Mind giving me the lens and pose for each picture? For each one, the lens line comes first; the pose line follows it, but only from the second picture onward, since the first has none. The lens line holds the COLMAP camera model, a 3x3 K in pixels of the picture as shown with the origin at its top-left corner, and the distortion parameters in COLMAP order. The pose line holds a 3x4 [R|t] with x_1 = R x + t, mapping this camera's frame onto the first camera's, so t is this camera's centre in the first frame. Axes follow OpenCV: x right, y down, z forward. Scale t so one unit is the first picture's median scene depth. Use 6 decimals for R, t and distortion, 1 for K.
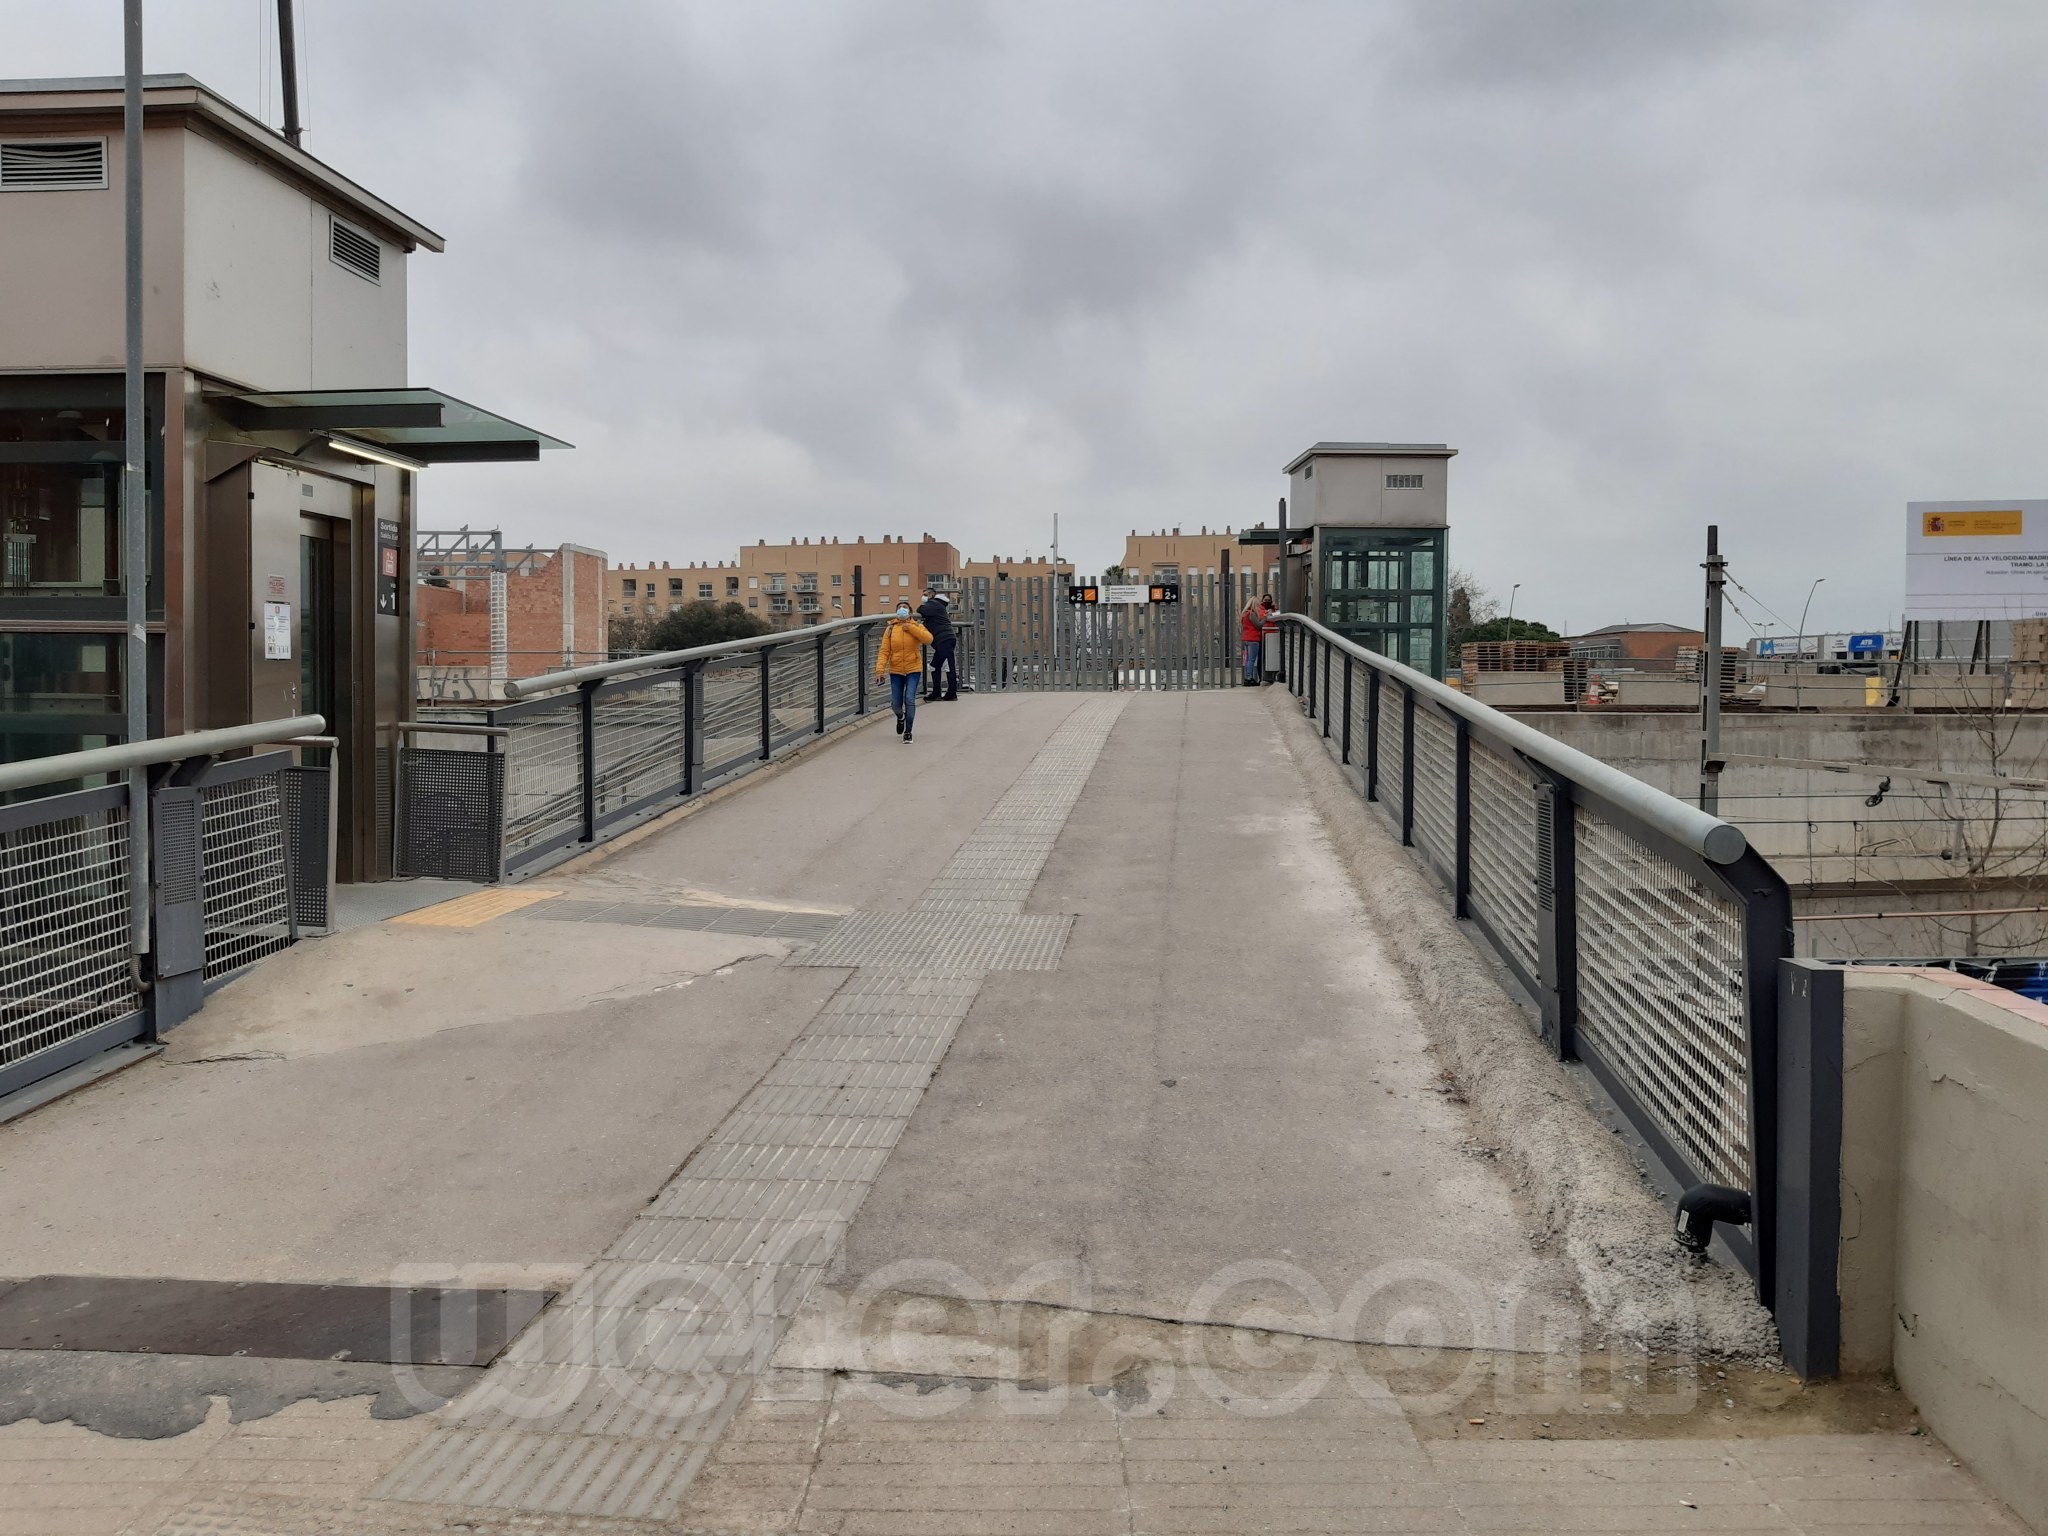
lens RADIAL K [[1596.6, 0, 1034.6], [0, 1596.6, 744.3], [0, 0, 1]] dist [0.081913, -0.138796]
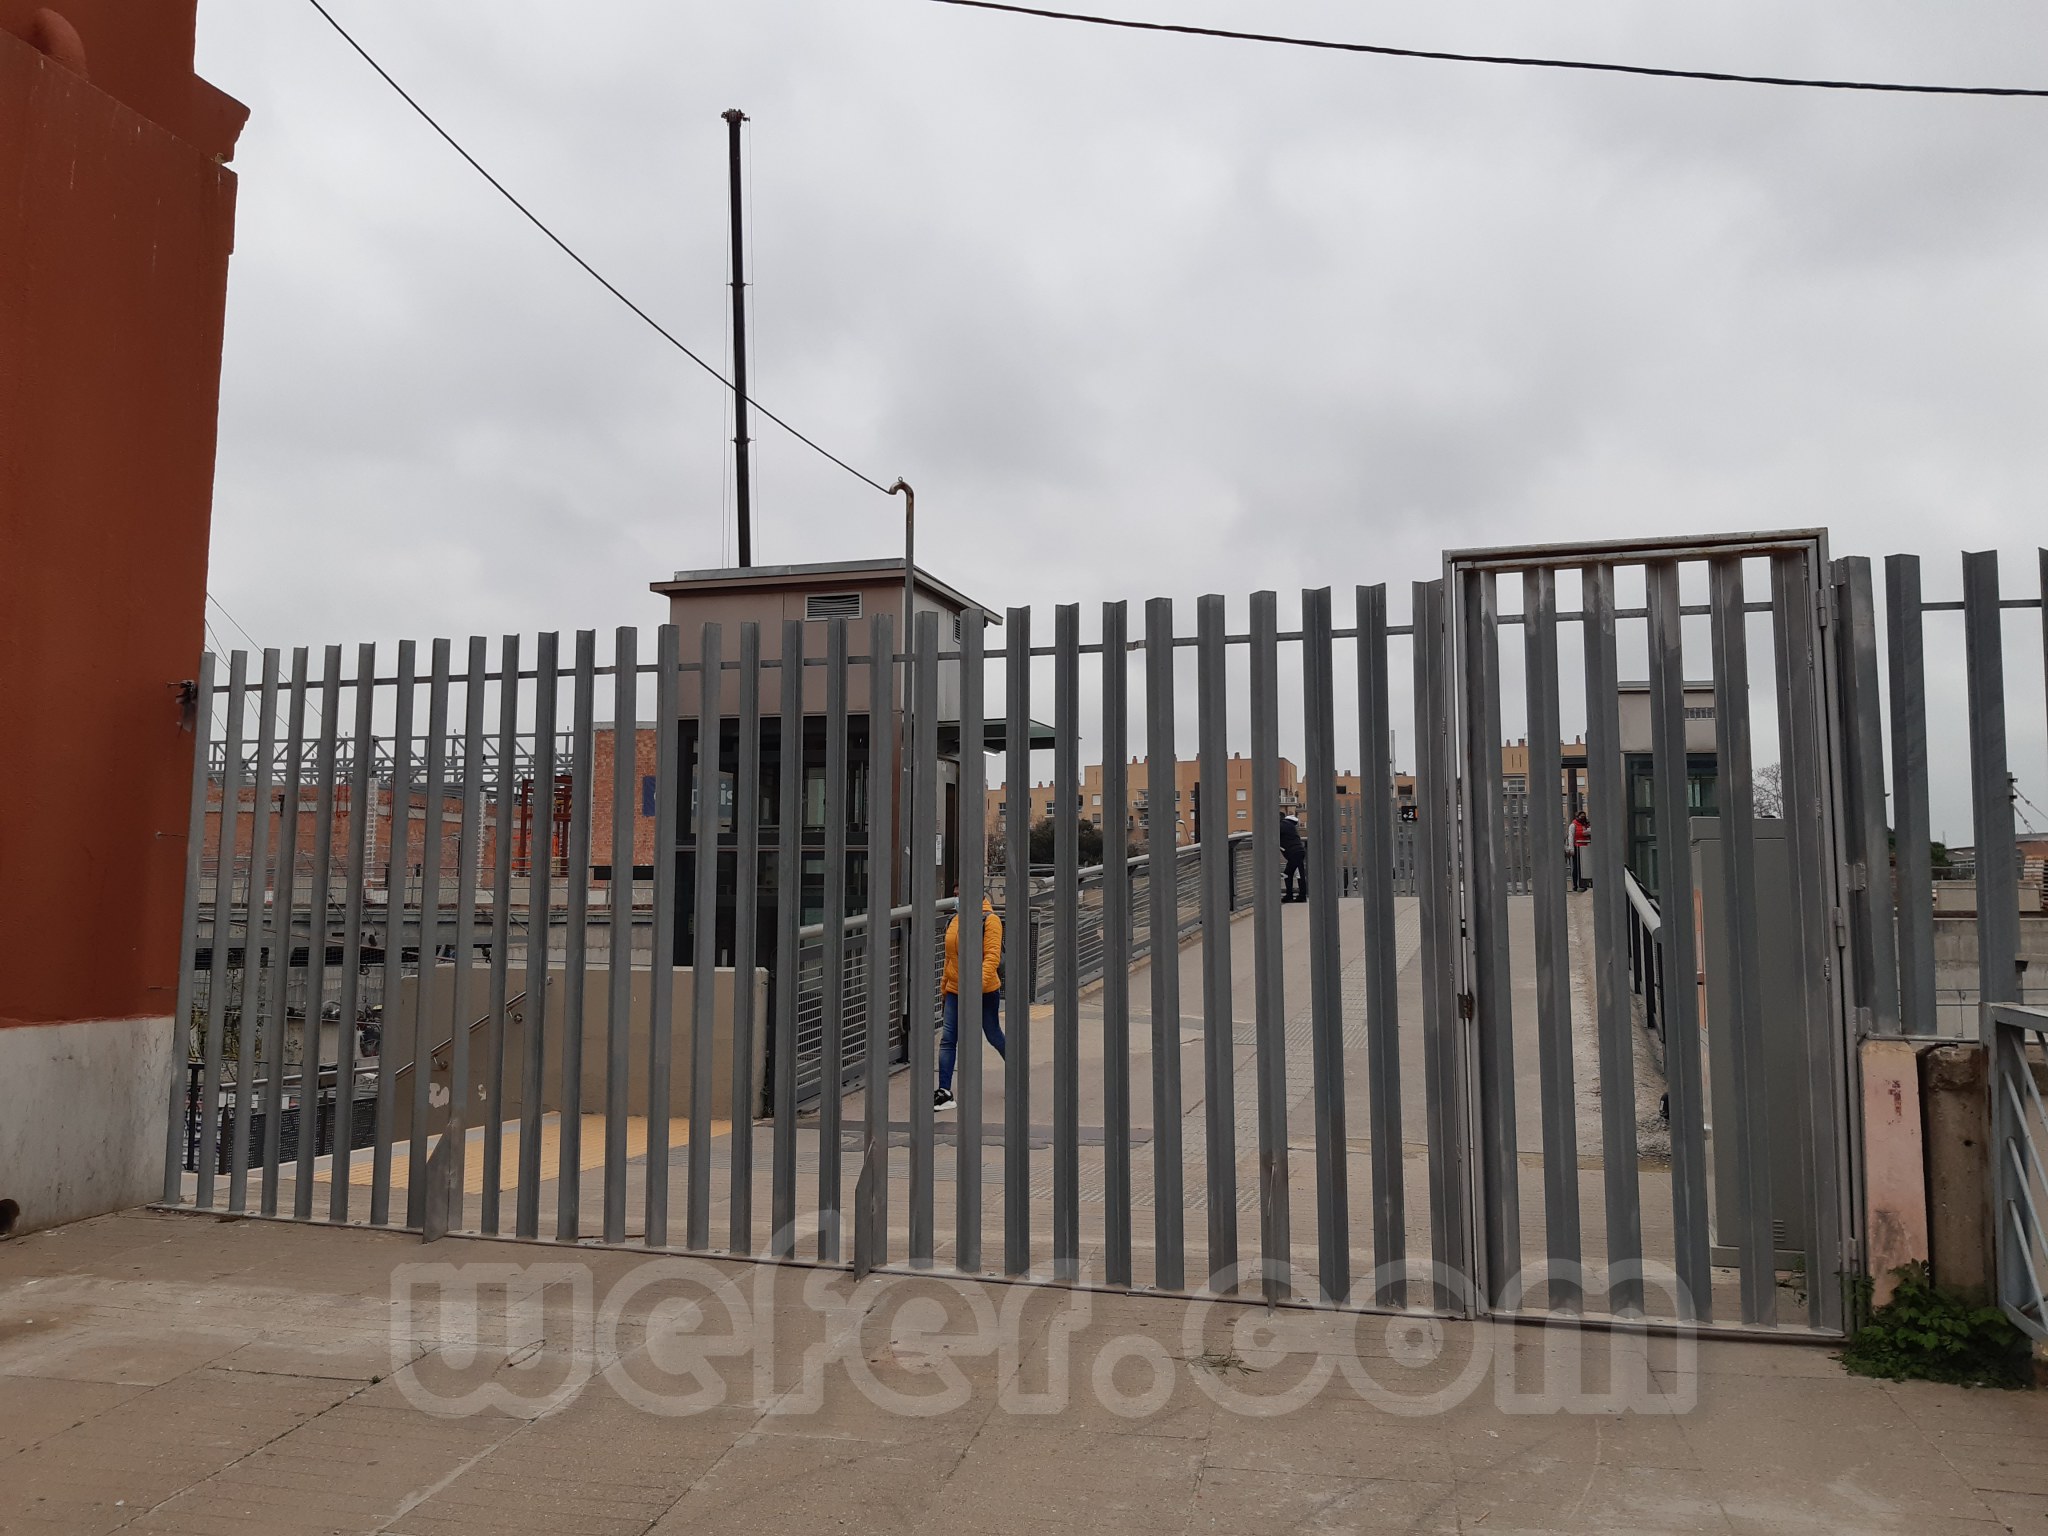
lens RADIAL K [[1596.6, 0, 1034.6], [0, 1596.6, 744.3], [0, 0, 1]] dist [0.081913, -0.138796]
pose [[0.978806, -0.017788, -0.204016, -0.003554], [-0.009678, 0.991090, -0.132841, 0.013900], [0.204561, 0.132000, 0.969913, -0.175933]]
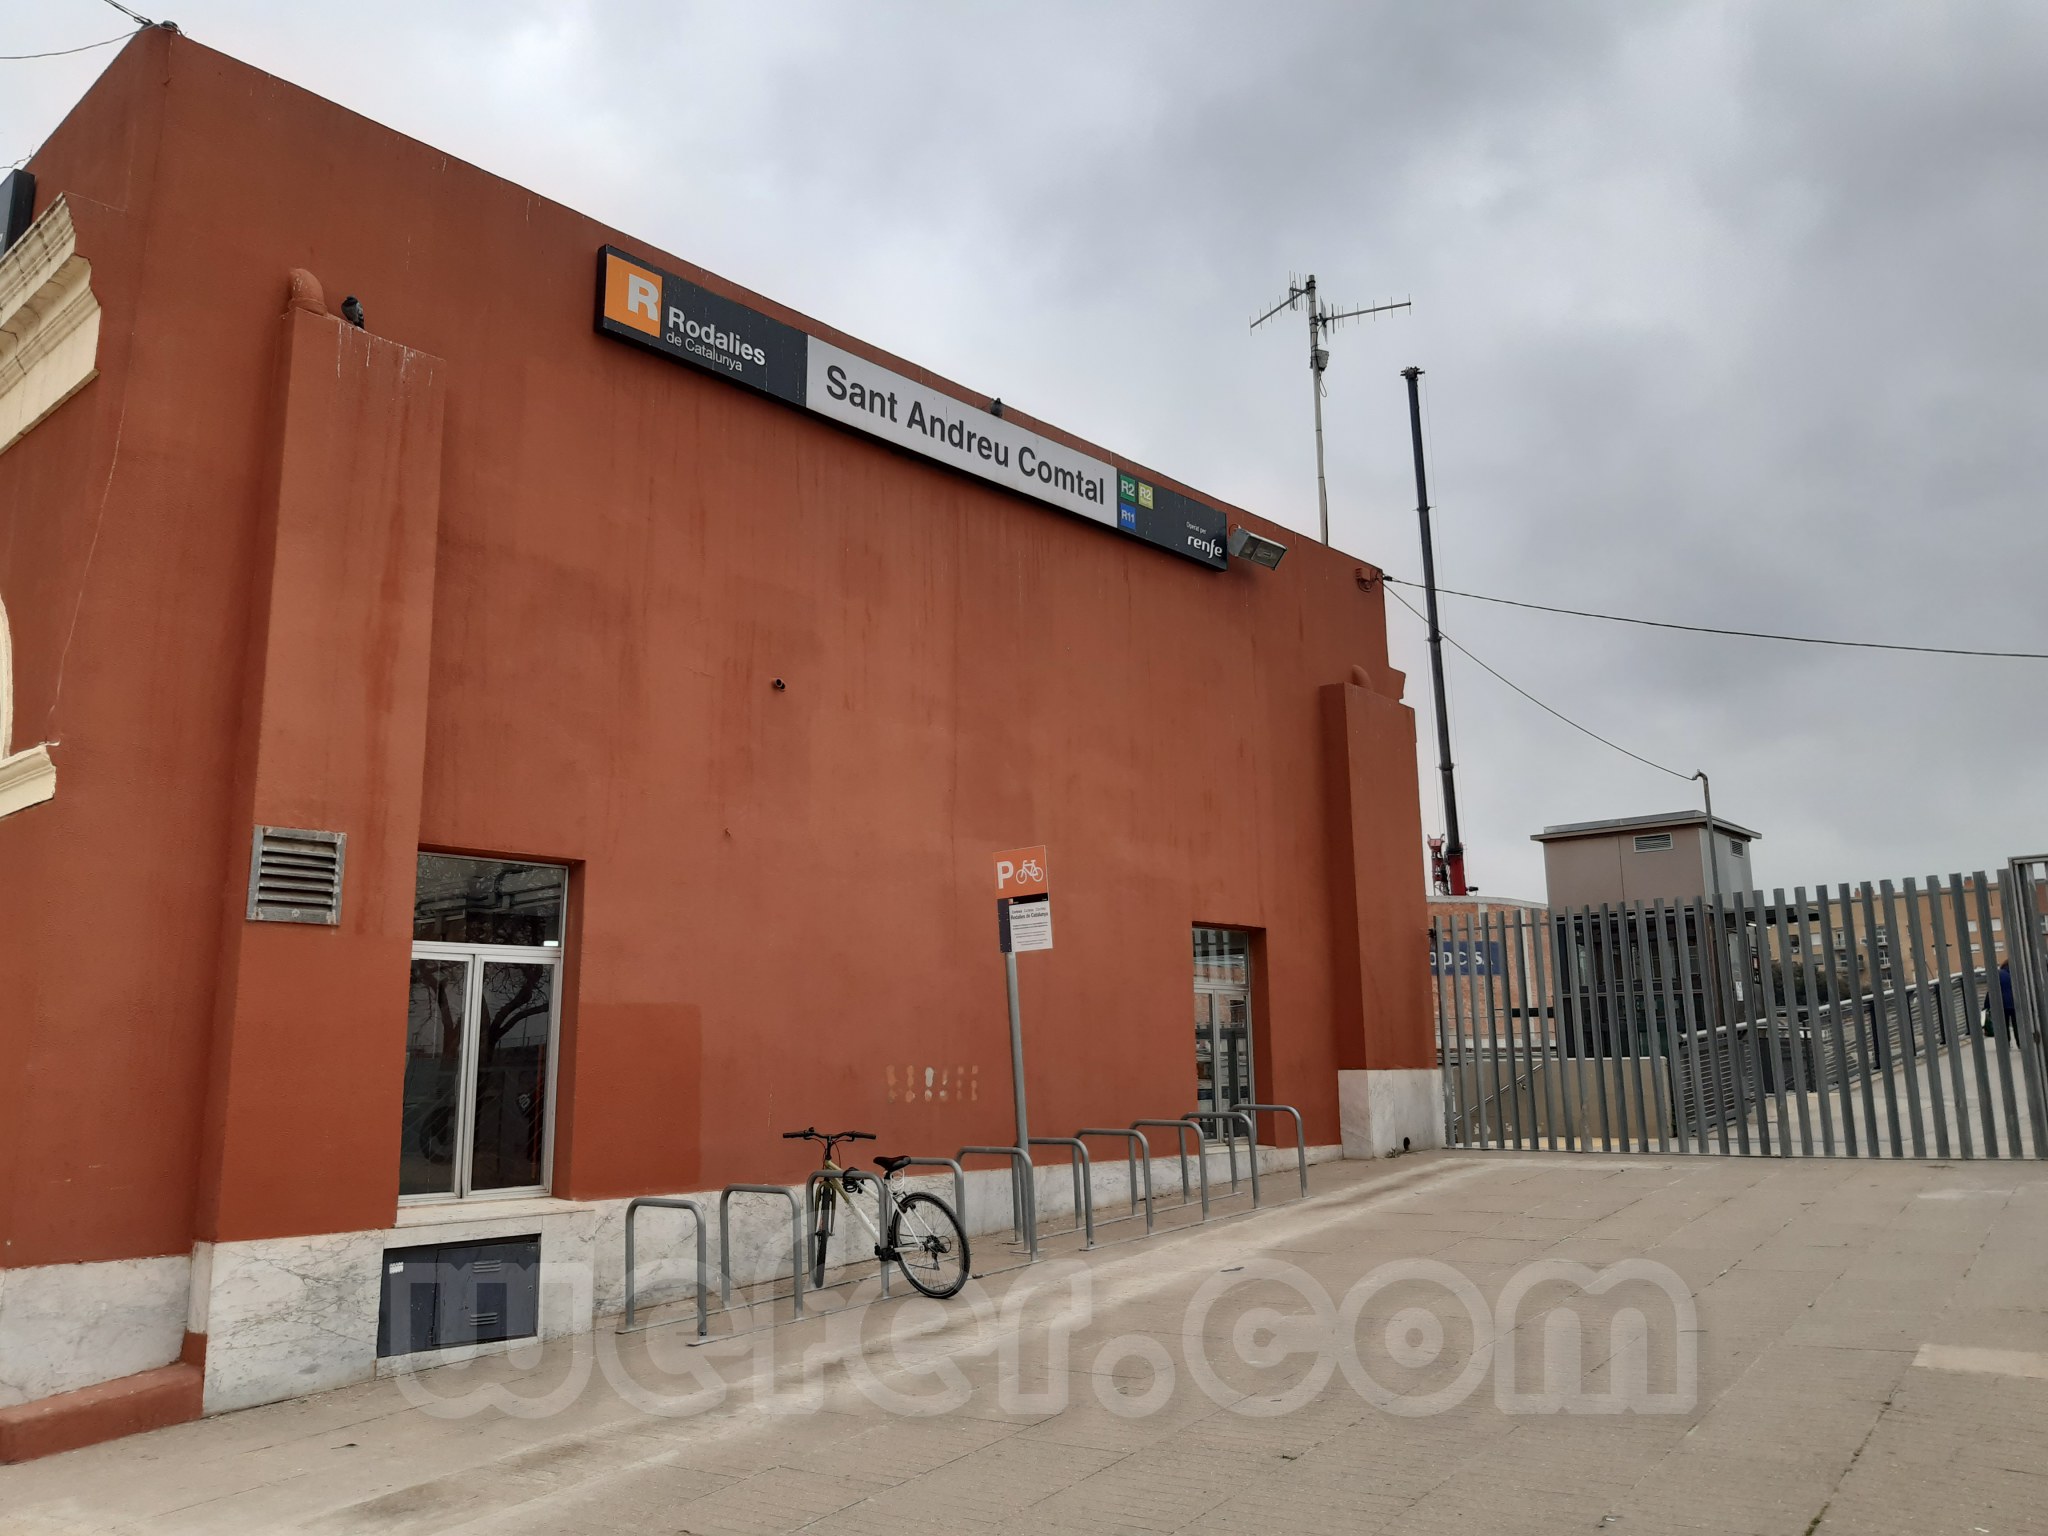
lens RADIAL K [[1596.6, 0, 1034.6], [0, 1596.6, 744.3], [0, 0, 1]] dist [0.081913, -0.138796]
pose [[0.815641, -0.131620, -0.563388, 0.040121], [0.000336, 0.973886, -0.227036, 0.039669], [0.578558, 0.184991, 0.794386, -0.510135]]
